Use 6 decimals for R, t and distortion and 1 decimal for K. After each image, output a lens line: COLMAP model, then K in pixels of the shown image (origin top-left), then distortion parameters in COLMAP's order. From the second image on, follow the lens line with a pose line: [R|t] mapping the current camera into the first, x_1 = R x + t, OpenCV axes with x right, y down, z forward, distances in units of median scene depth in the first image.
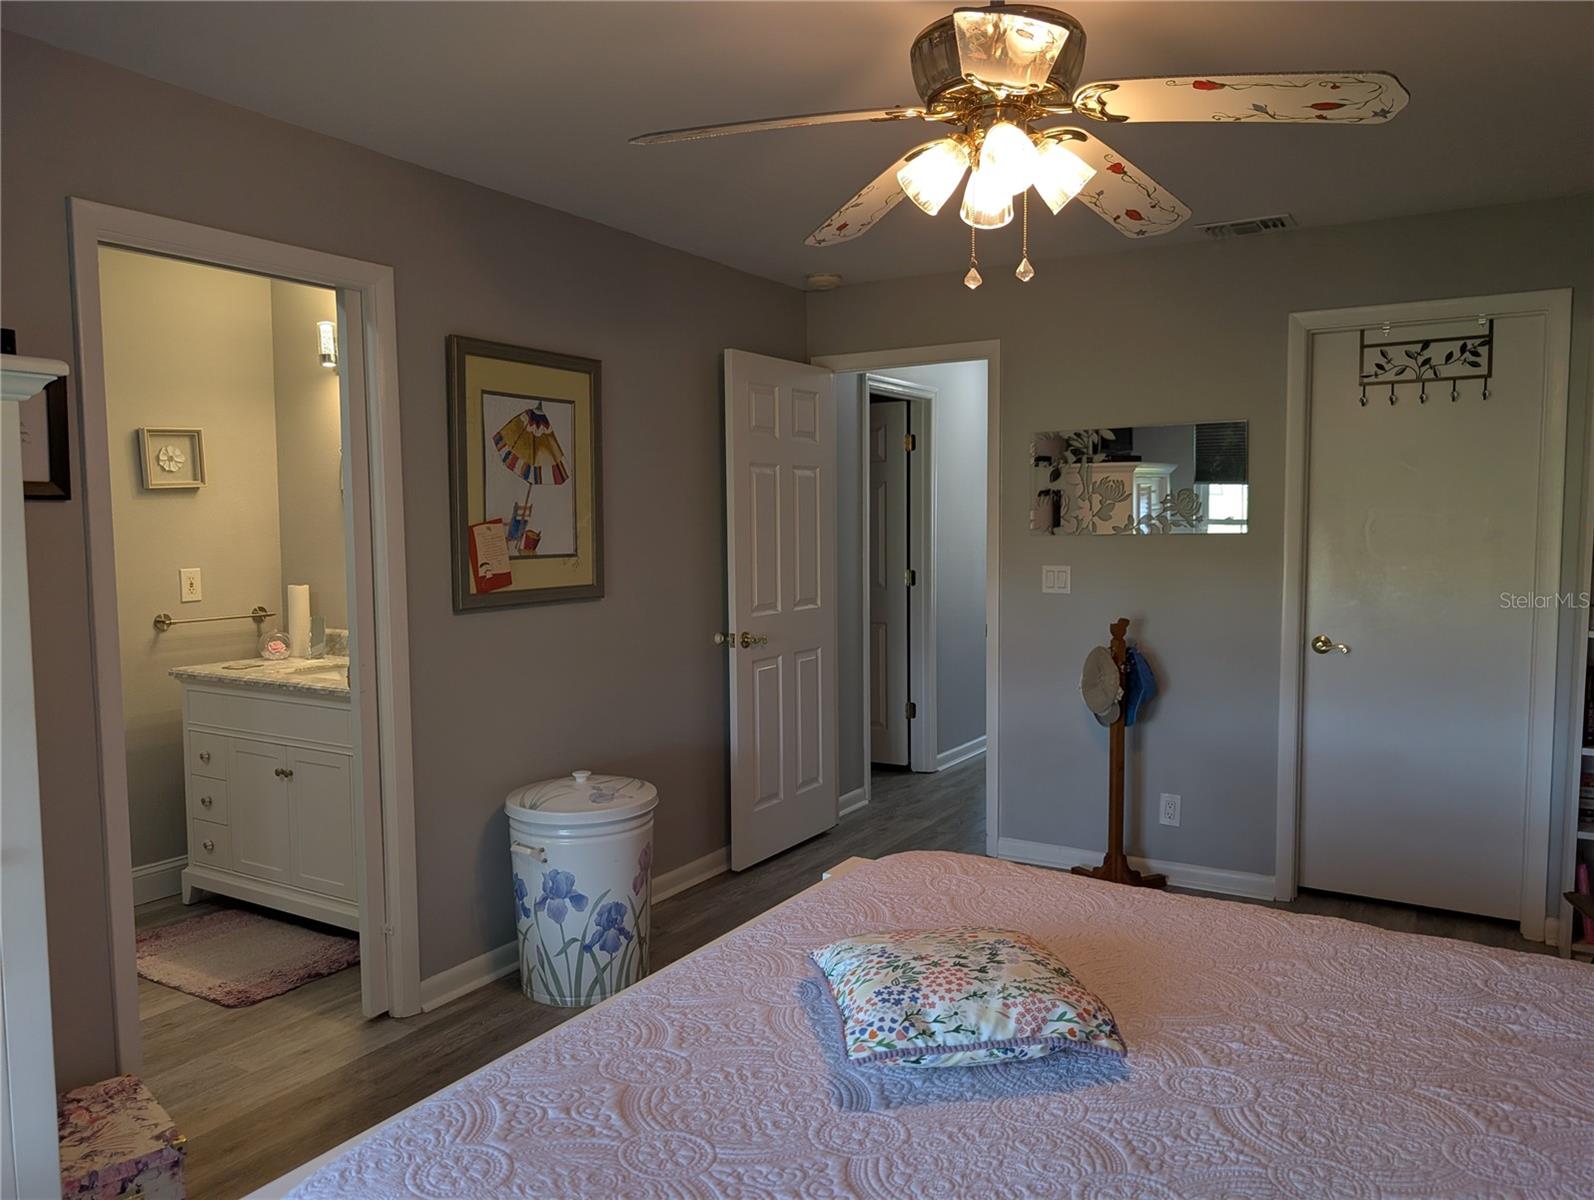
lens RADIAL K [[1152.7, 0, 796.7], [0, 1152.7, 602.0], [0, 0, 1]] dist [0.031079, -0.030146]
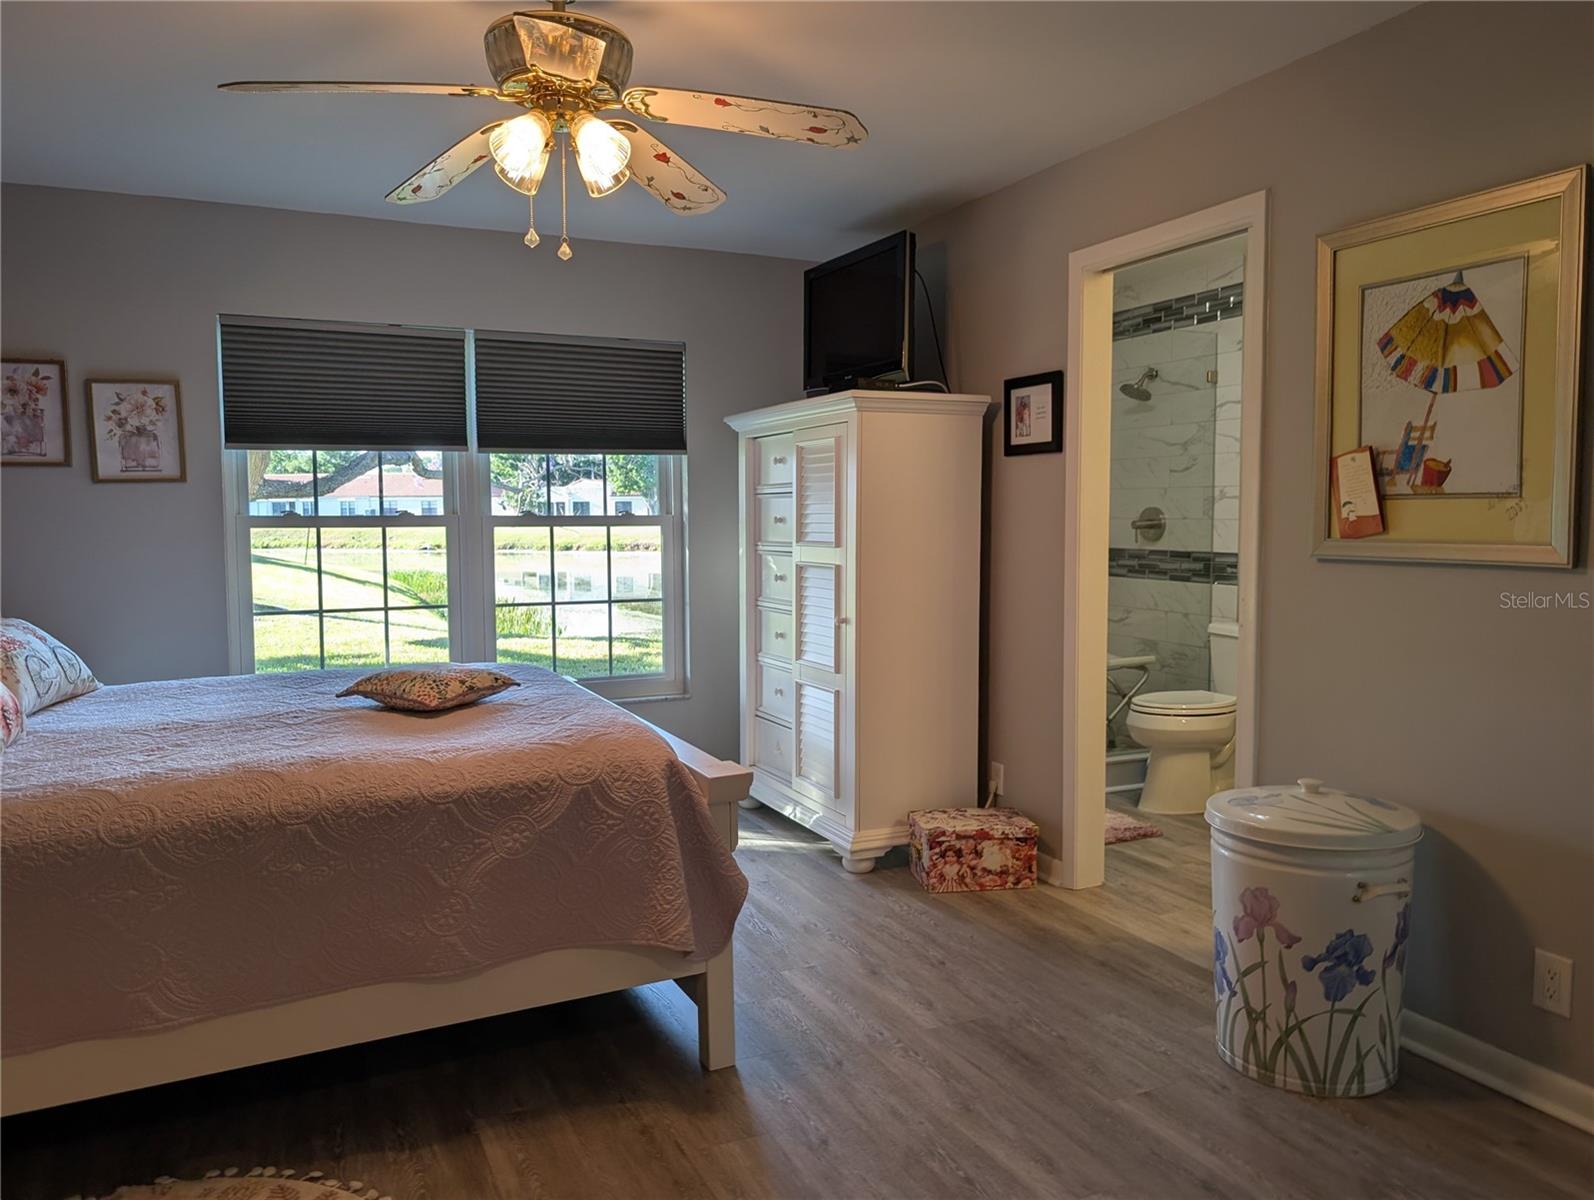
lens RADIAL K [[1152.7, 0, 796.0], [0, 1152.7, 600.0], [0, 0, 1]] dist [0.031079, -0.030146]
pose [[-0.556154, 0.069552, -0.828164, 0.598084], [-0.055893, 0.991106, 0.120772, -0.040478], [0.829198, 0.113456, -0.547320, 1.084610]]
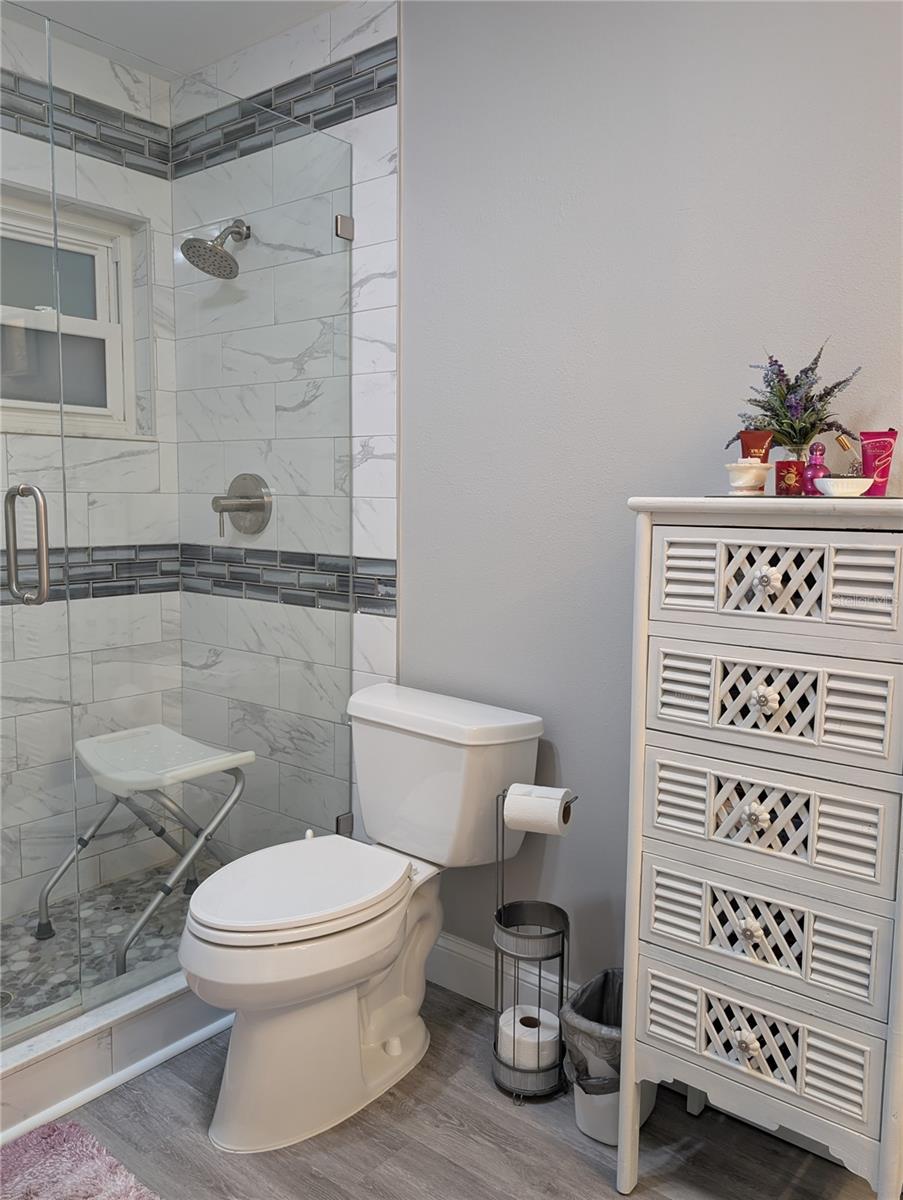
lens RADIAL K [[882.7, 0, 452.8], [0, 882.7, 600.3], [0, 0, 1]] dist [0.023580, -0.012339]
pose [[-0.119887, 0.119005, -0.985629, 0.053185], [-0.091019, 0.987291, 0.130276, -0.021893], [0.988606, 0.105329, -0.107532, 0.945281]]
